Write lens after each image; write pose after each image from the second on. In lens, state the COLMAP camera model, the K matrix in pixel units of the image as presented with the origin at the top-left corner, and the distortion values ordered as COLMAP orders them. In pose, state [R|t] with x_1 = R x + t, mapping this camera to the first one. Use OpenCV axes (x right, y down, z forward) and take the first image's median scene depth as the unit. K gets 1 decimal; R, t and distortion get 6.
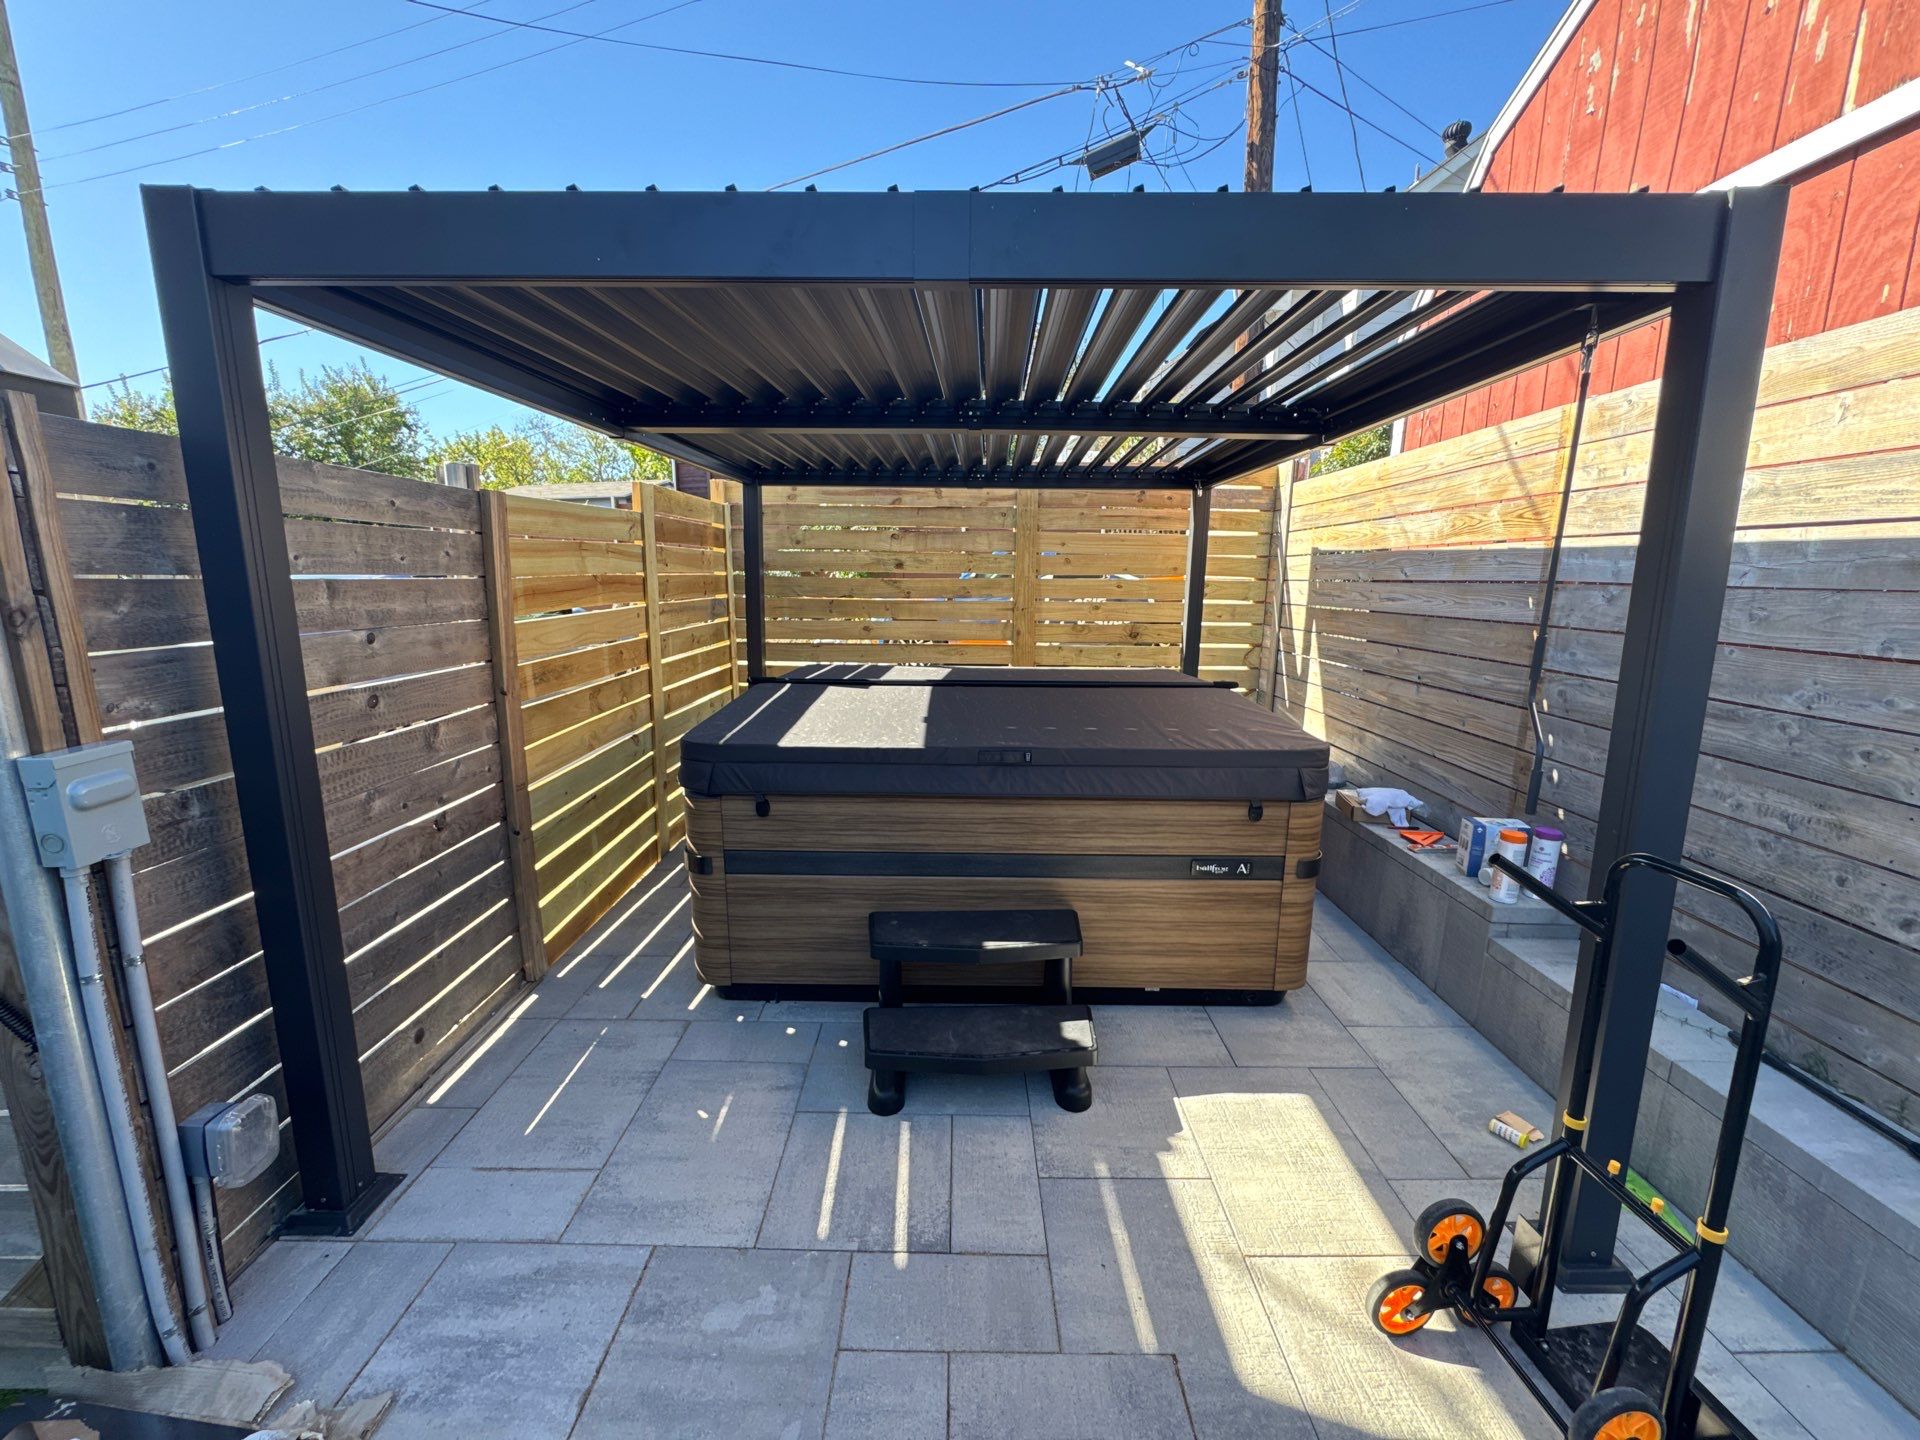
lens RADIAL K [[764.2, 0, 960.0], [0, 764.2, 720.0], [0, 0, 1]] dist [0.001019, 0.000242]
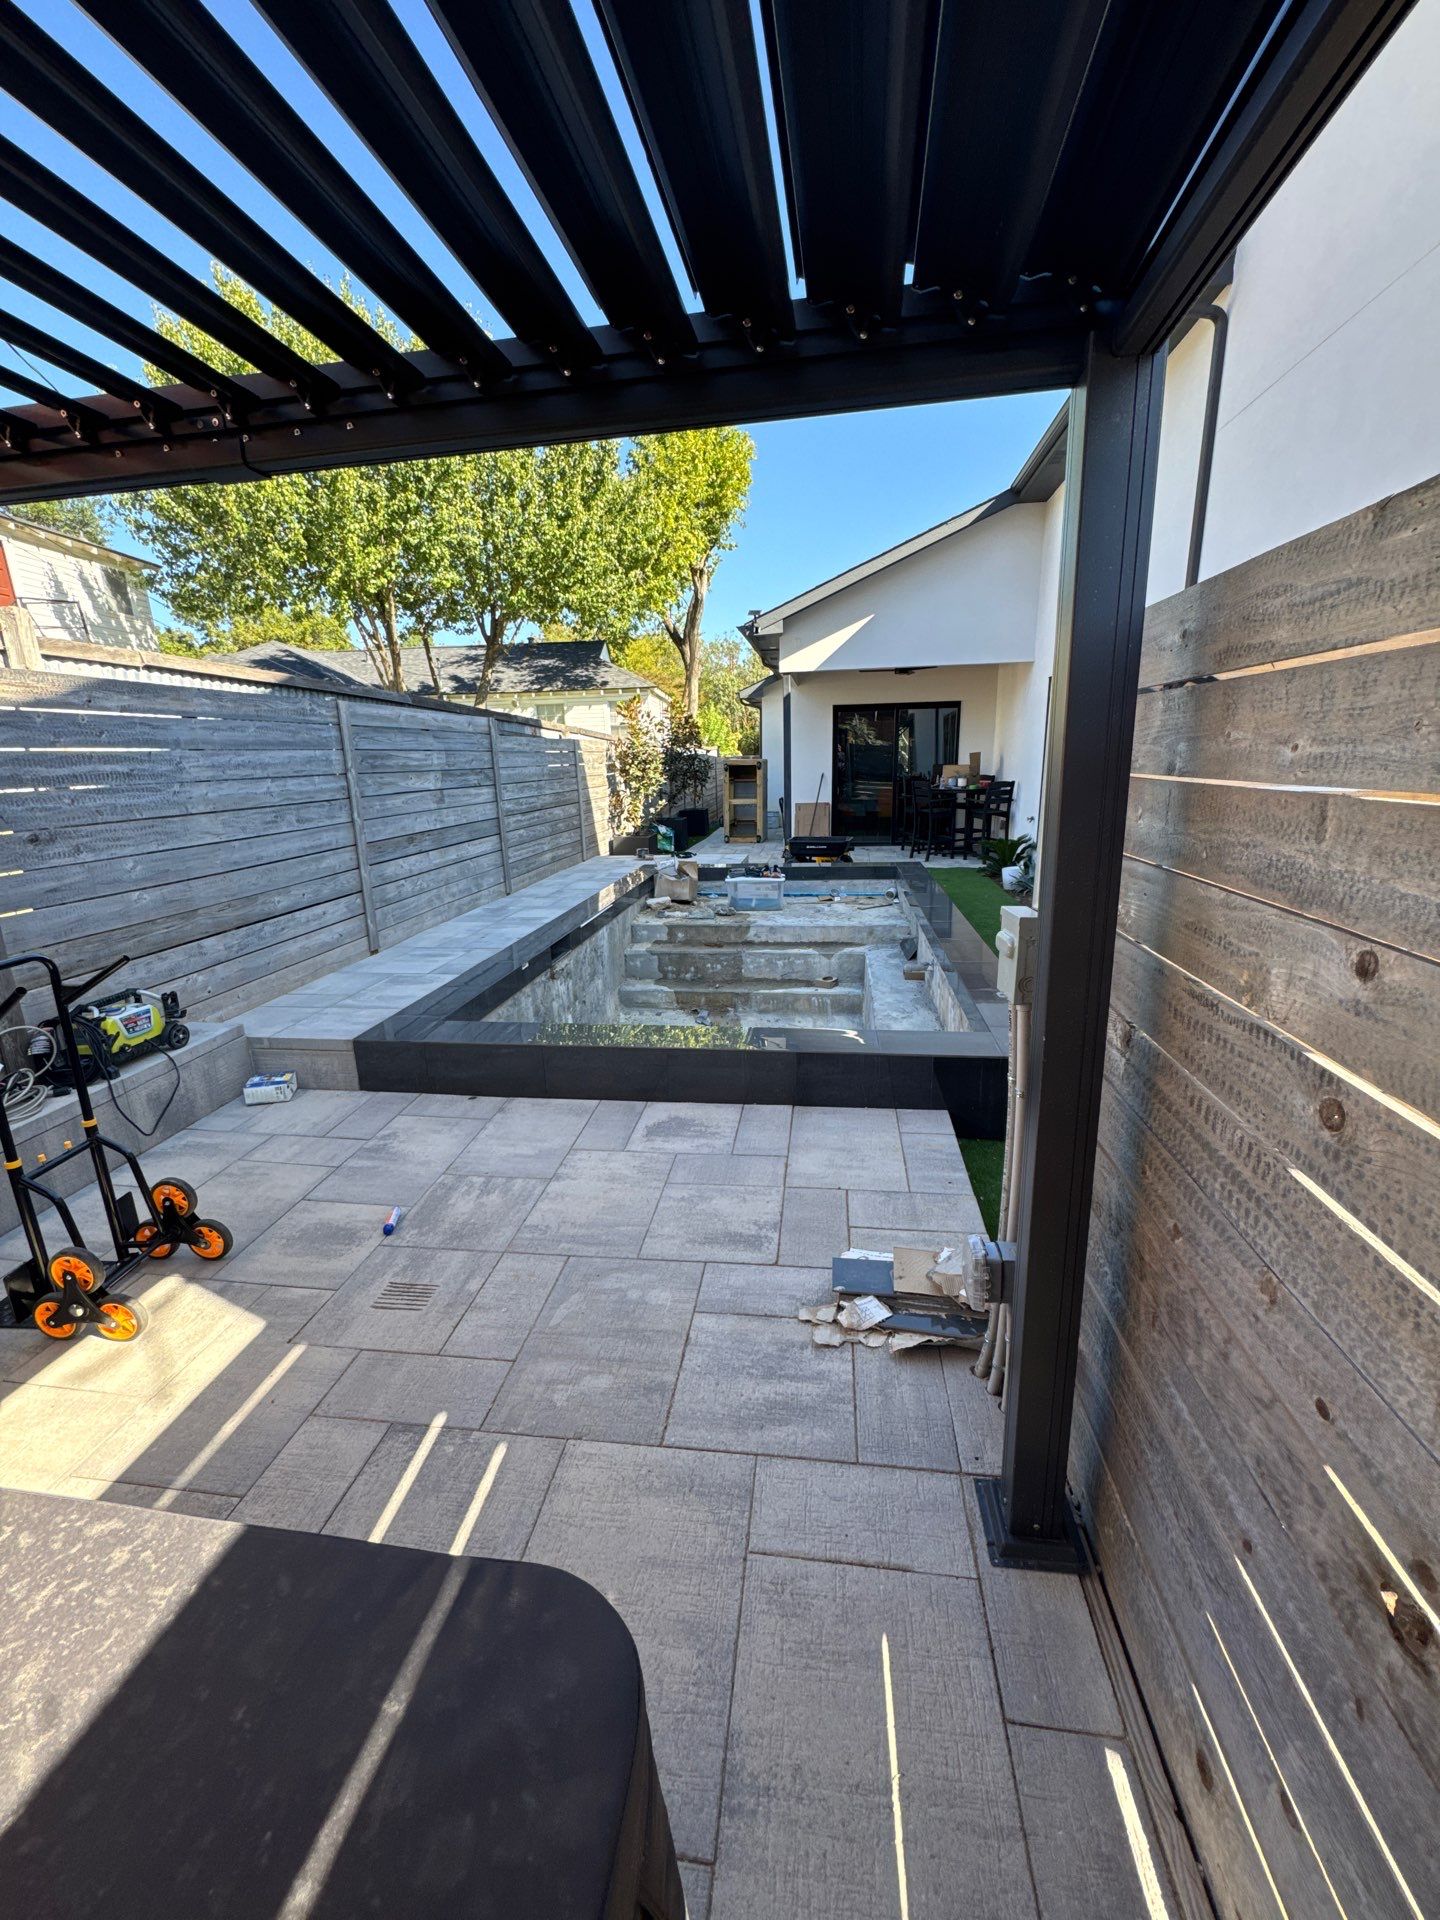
lens RADIAL K [[764.2, 0, 720.0], [0, 764.2, 960.0], [0, 0, 1]] dist [0.001019, 0.000242]
pose [[-0.989949, -0.017789, 0.140304, -0.612506], [0.045845, 0.898127, 0.437340, -0.339694], [-0.133791, 0.439376, -0.888284, 1.622254]]
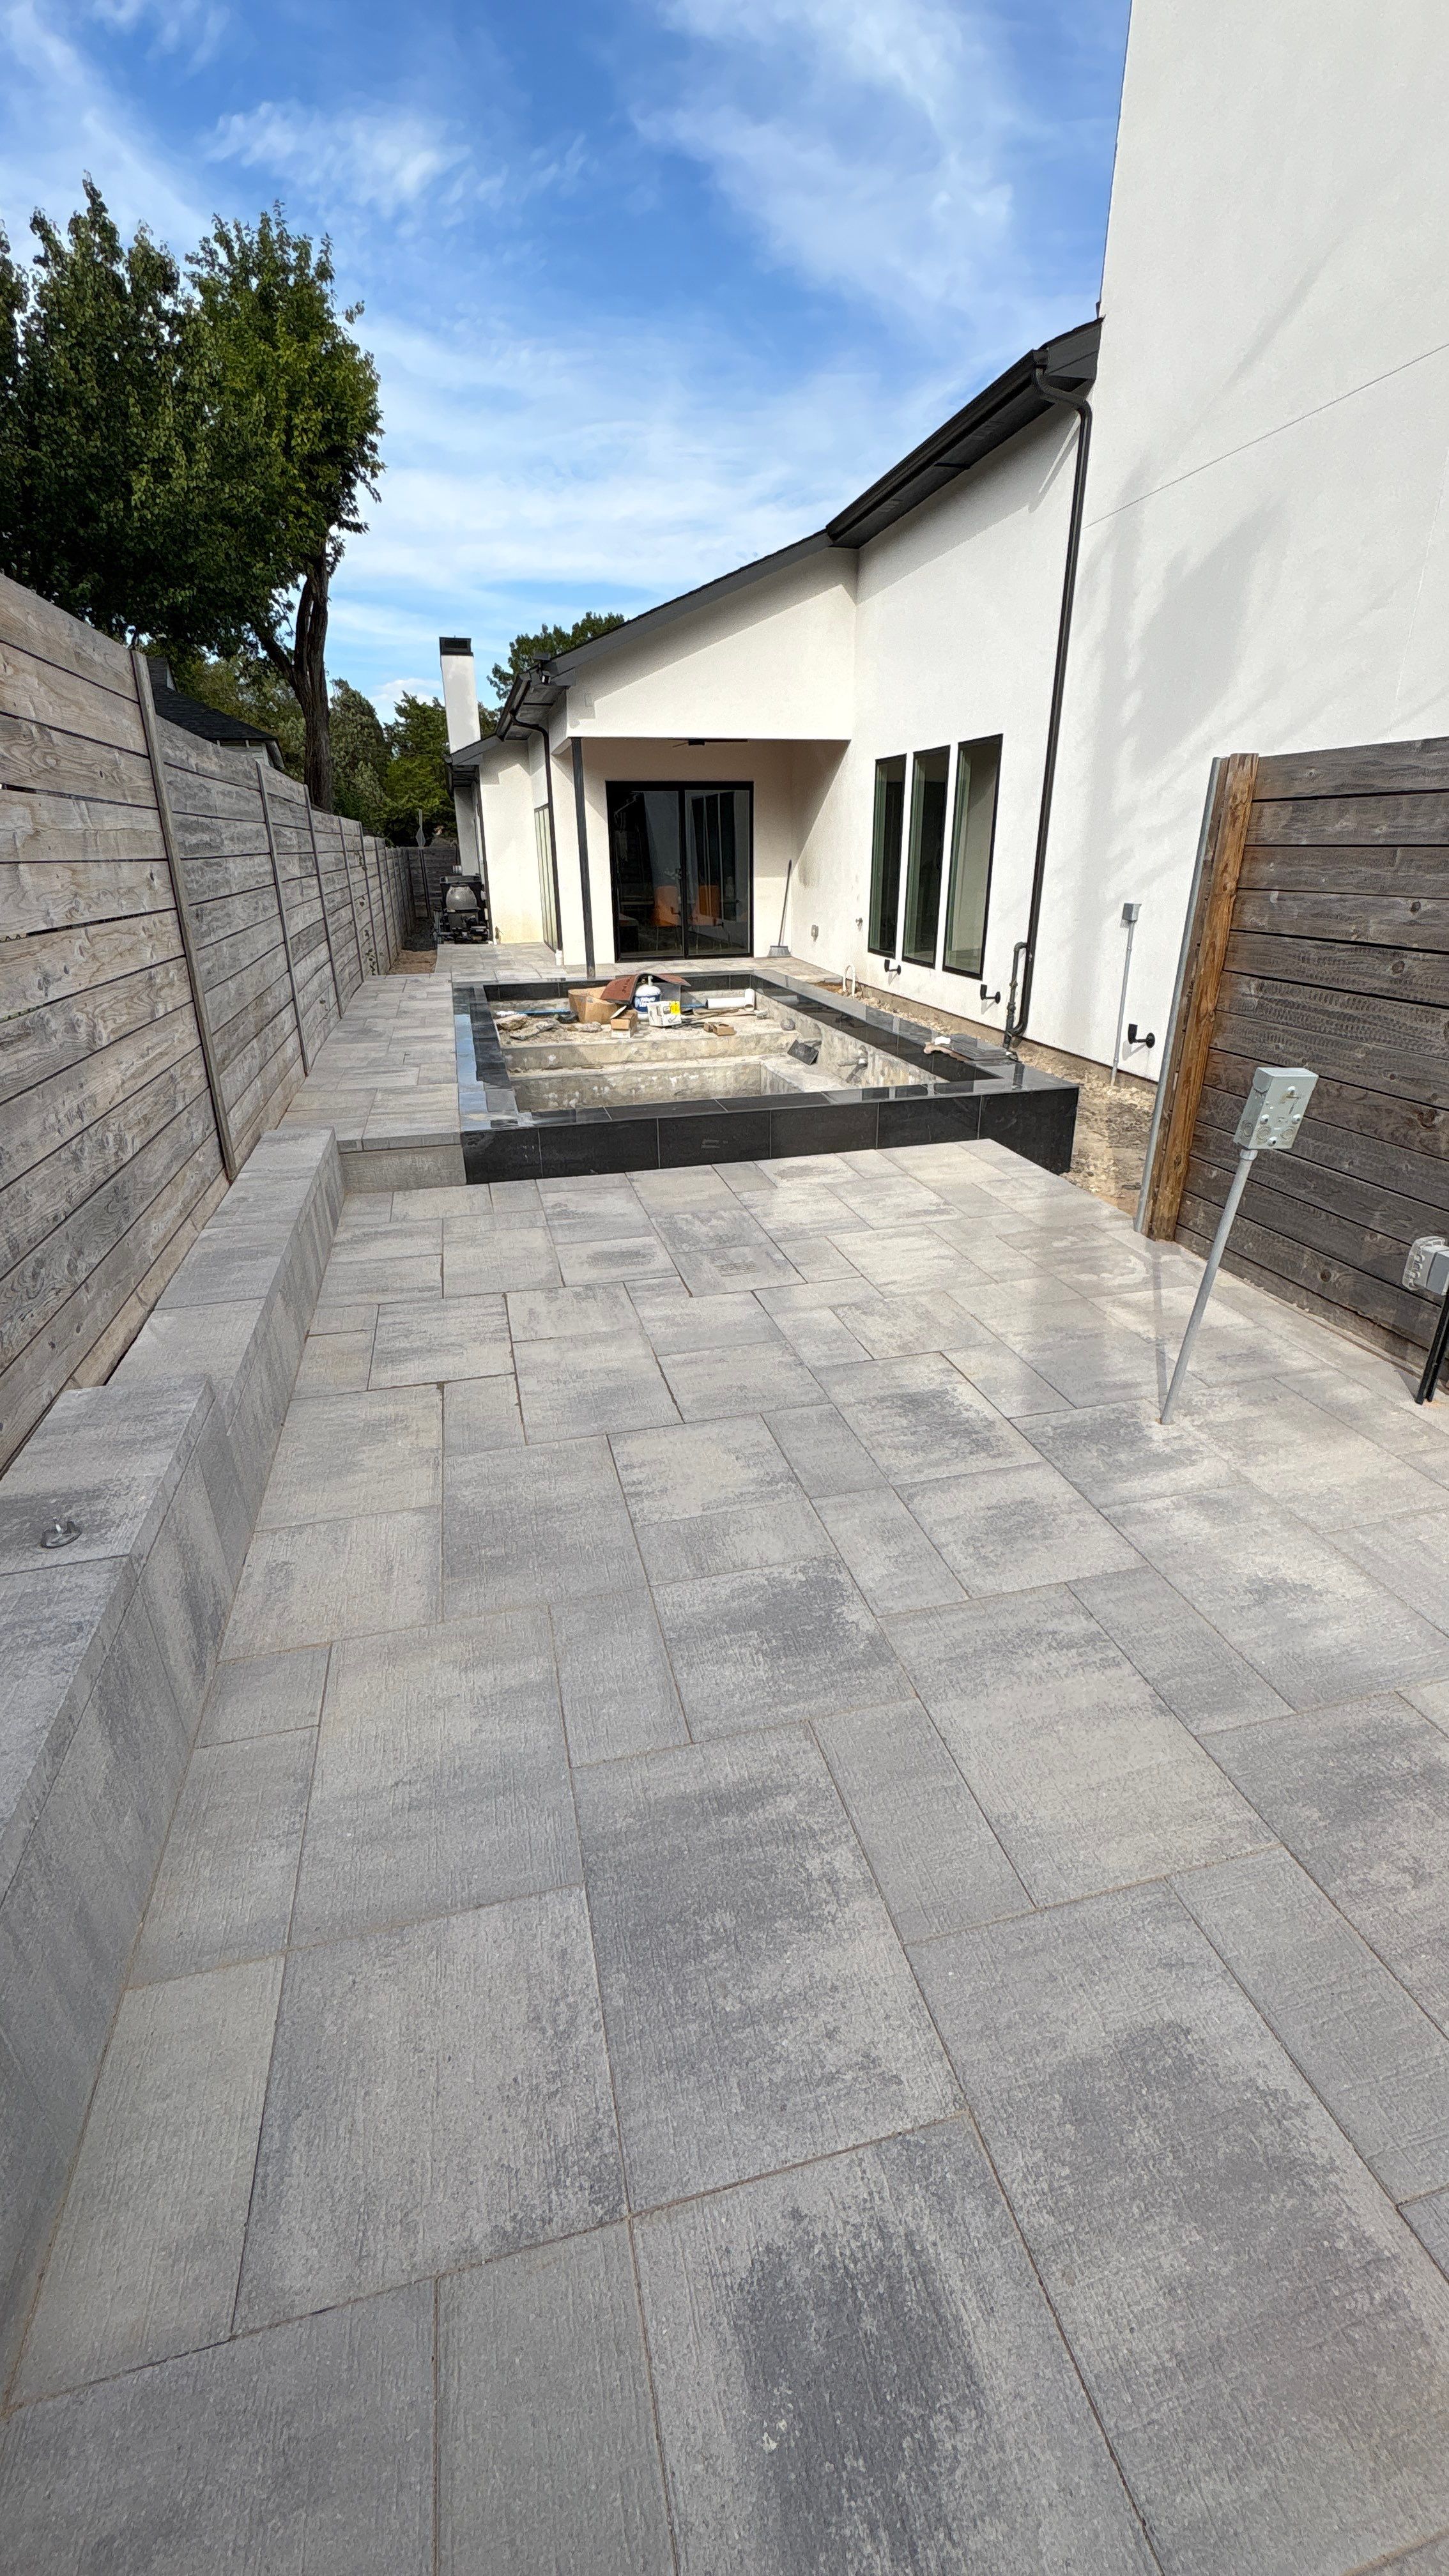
lens RADIAL K [[1024.6, 0, 724.5], [0, 1024.6, 1288.0], [0, 0, 1]] dist [0.000474, -0.000511]
pose [[-0.969365, 0.100546, -0.224104, 0.663657], [-0.043179, 0.828416, 0.558446, -0.509496], [0.241801, 0.551015, -0.798696, 2.636629]]
